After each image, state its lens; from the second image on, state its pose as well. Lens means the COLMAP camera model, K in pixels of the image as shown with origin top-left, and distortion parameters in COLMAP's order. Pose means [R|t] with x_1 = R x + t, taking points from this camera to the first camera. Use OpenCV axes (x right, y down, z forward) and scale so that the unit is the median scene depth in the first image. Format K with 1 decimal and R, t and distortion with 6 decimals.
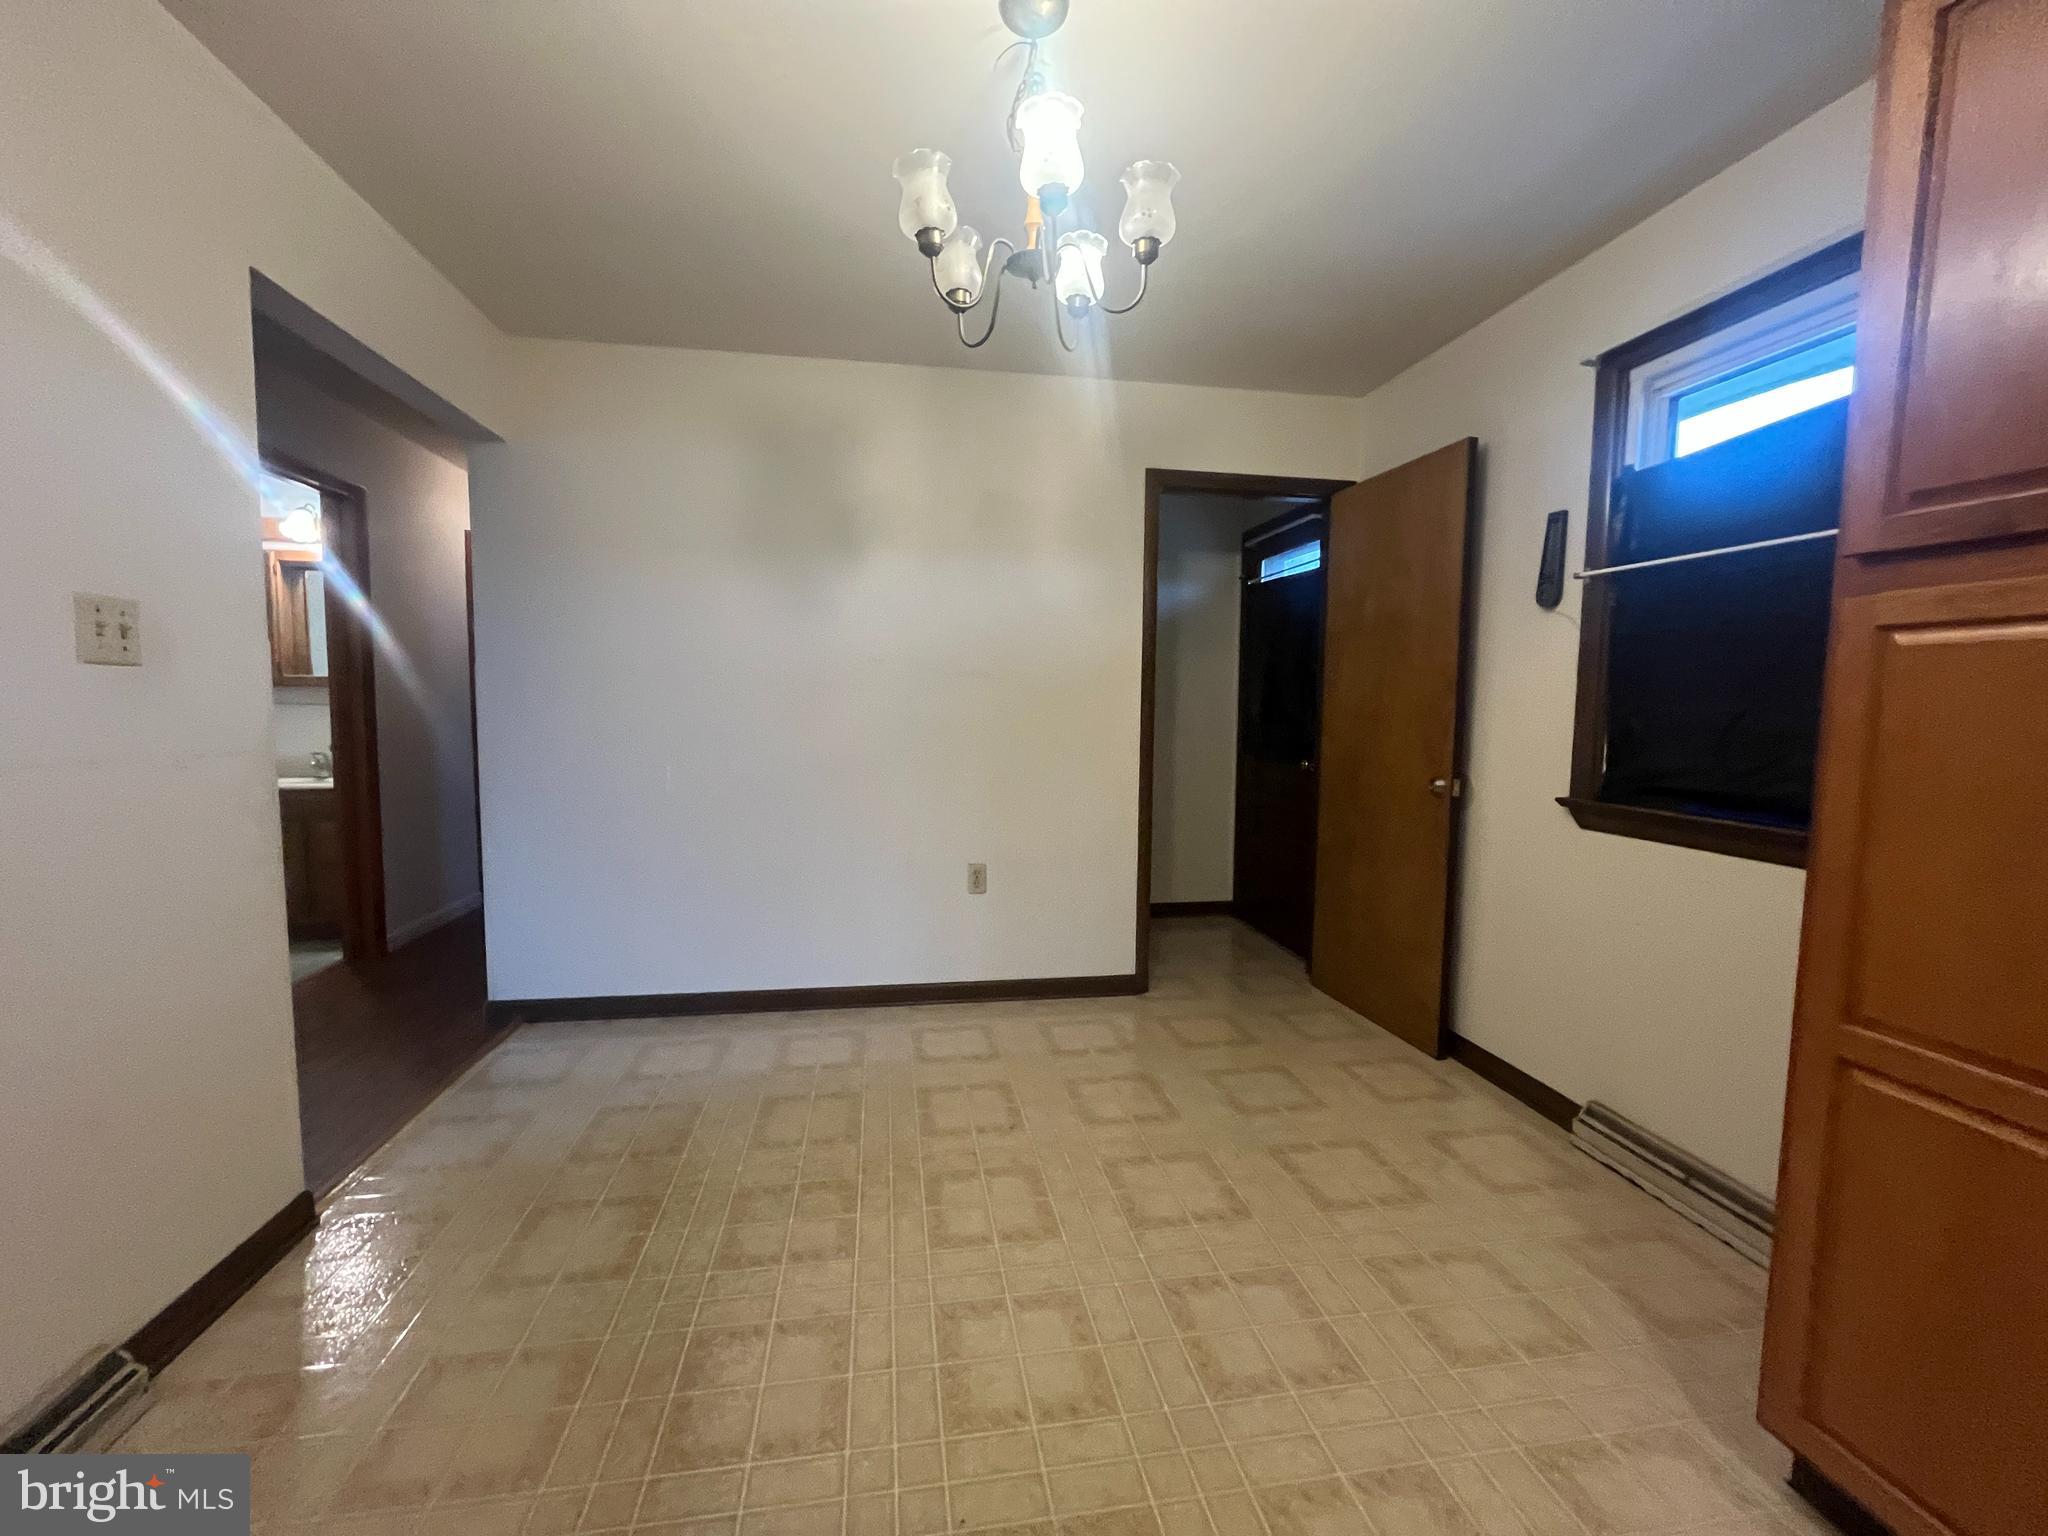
lens RADIAL K [[825.9, 0, 1011.1], [0, 825.9, 767.7], [0, 0, 1]] dist [-0.000668, -0.000257]
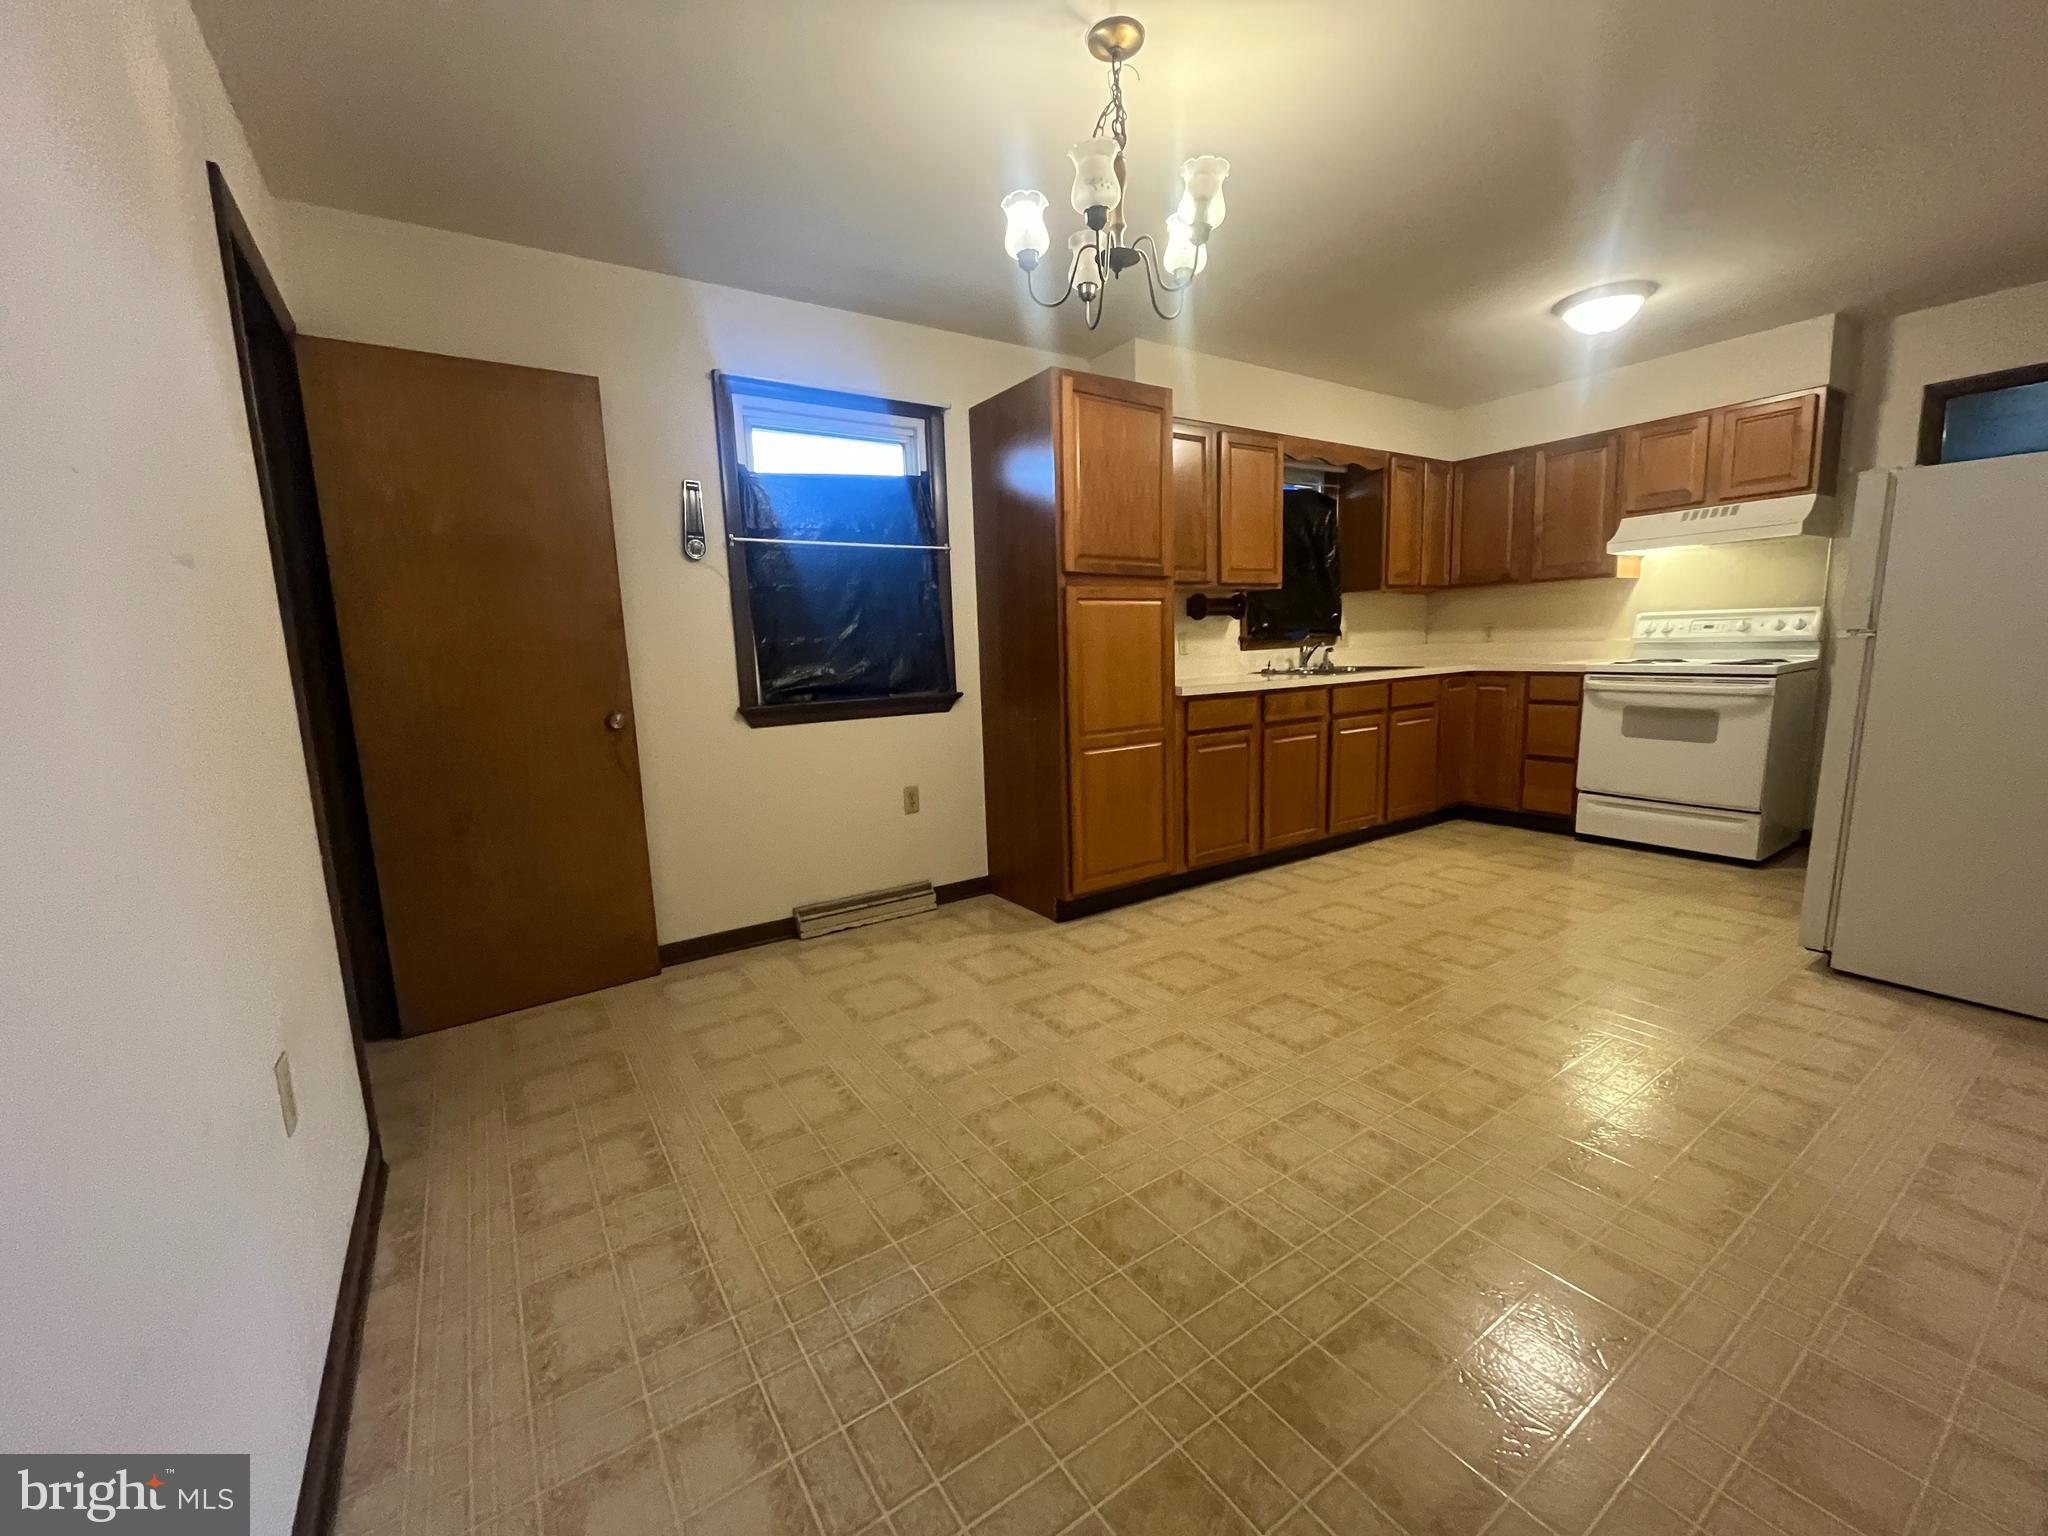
lens RADIAL K [[825.9, 0, 1011.4], [0, 825.9, 766.2], [0, 0, 1]] dist [-0.000668, -0.000257]
pose [[-0.415188, -0.126248, 0.900933, -0.715859], [0.107129, 0.976649, 0.186227, -0.073719], [-0.903406, 0.173835, -0.391968, 1.126069]]
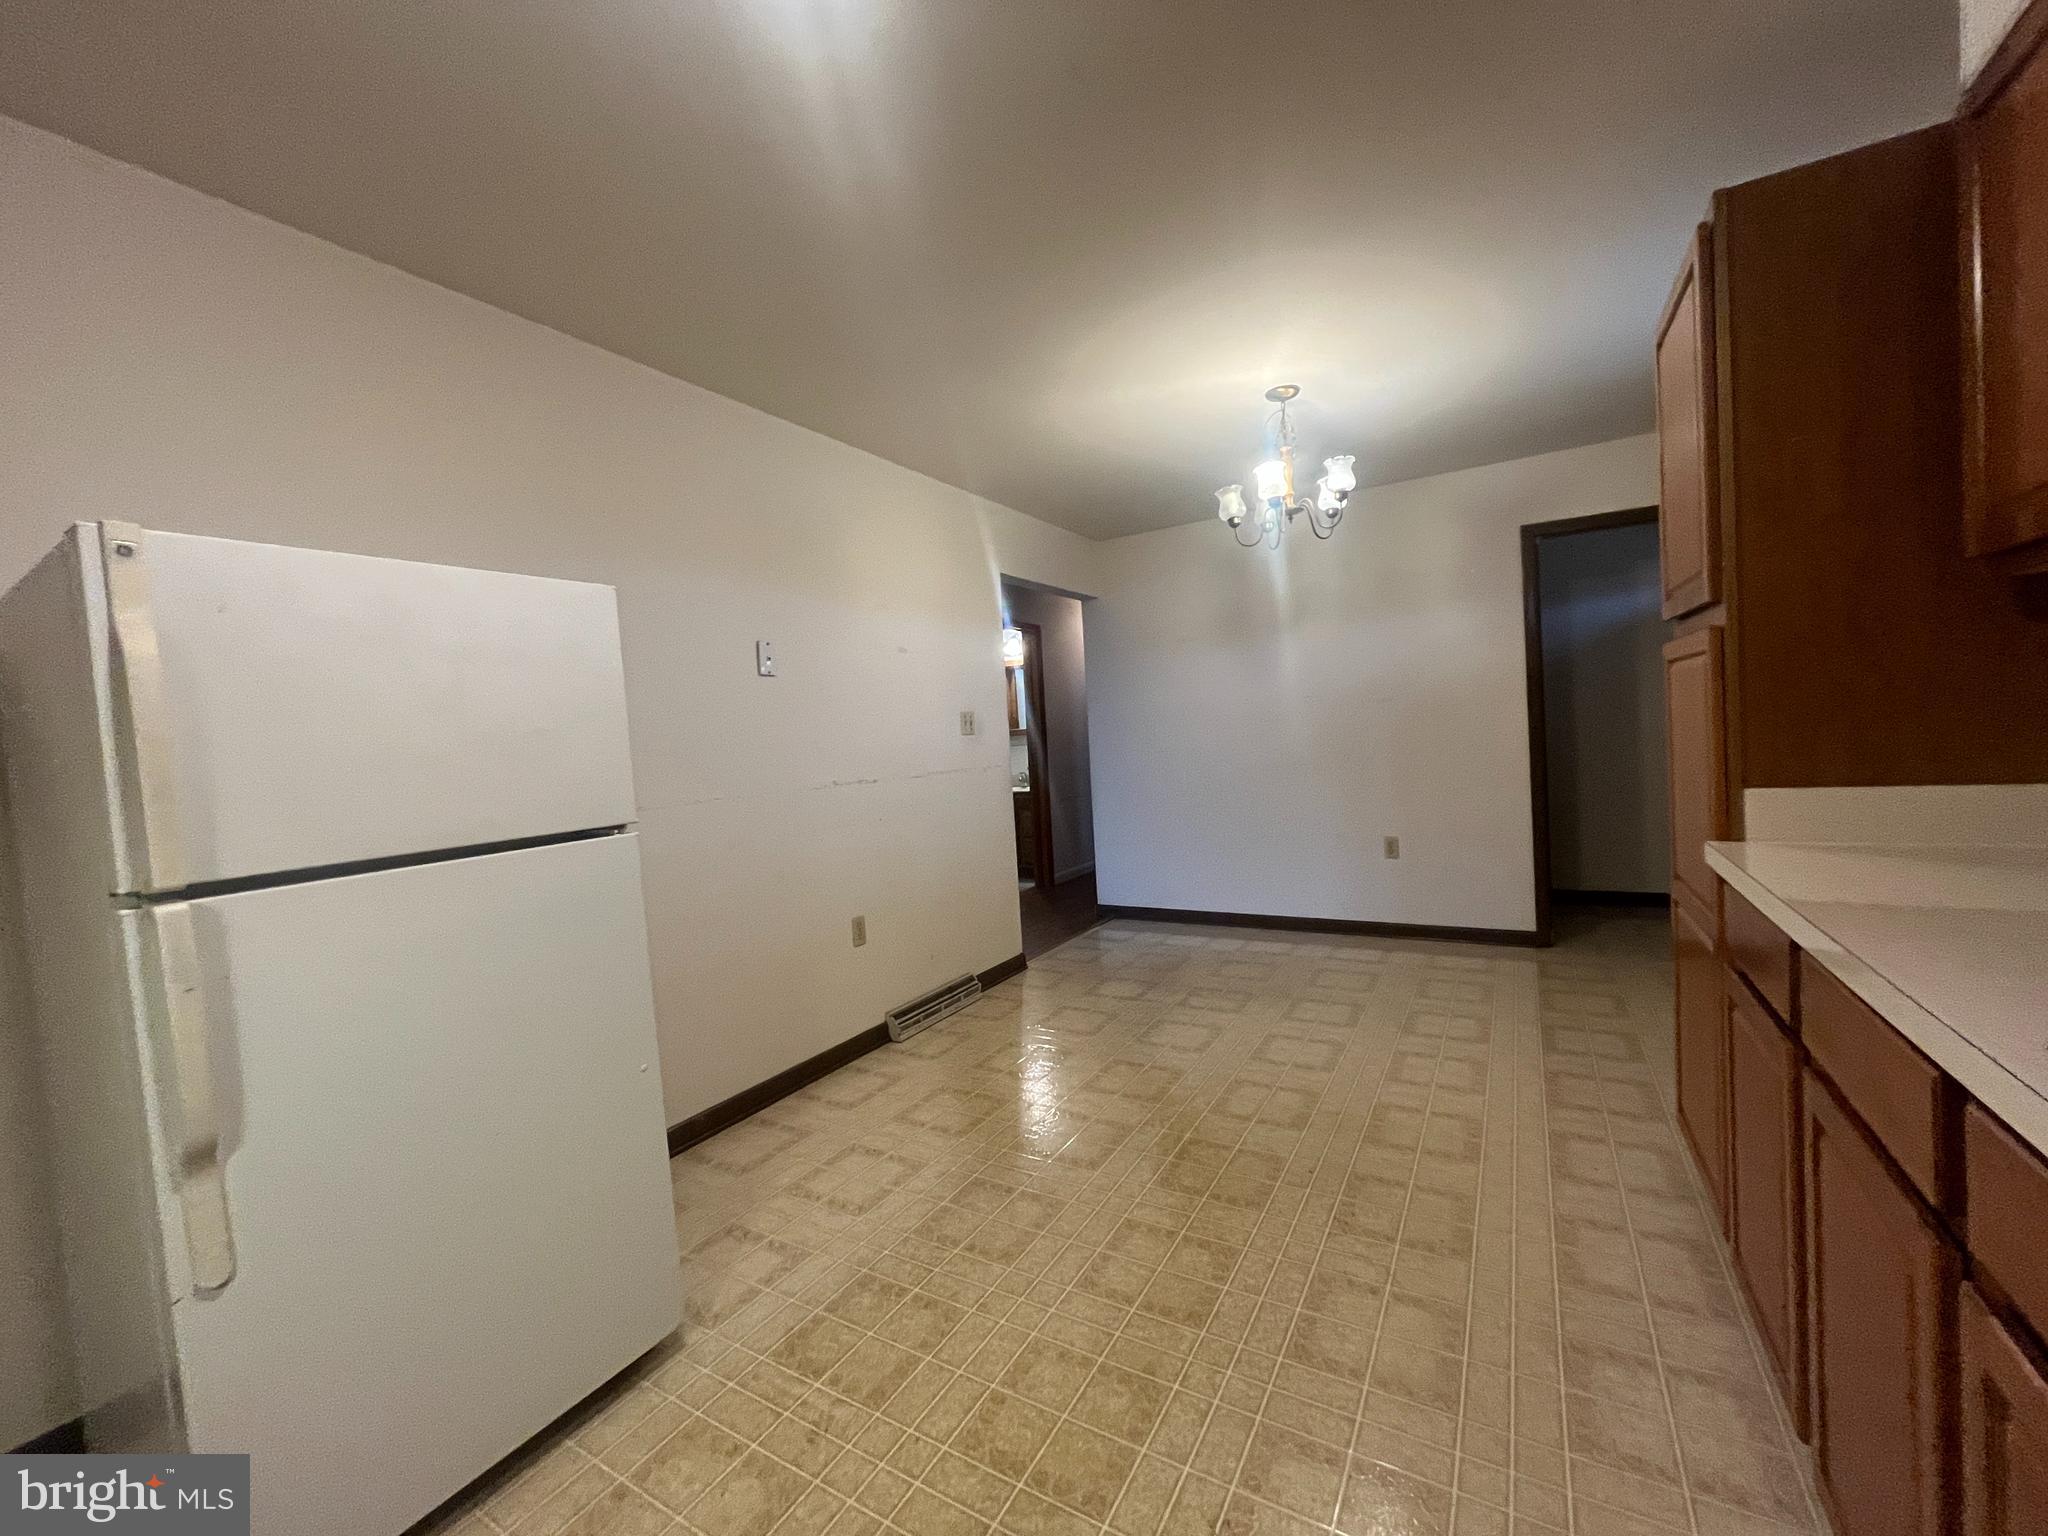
lens RADIAL K [[825.9, 0, 1013.3], [0, 825.9, 774.1], [0, 0, 1]] dist [-0.000668, -0.000257]
pose [[0.760140, -0.026558, -0.649217, 0.518610], [0.015206, 0.999618, -0.023087, 0.046429], [0.649582, 0.007677, 0.760253, -0.631611]]
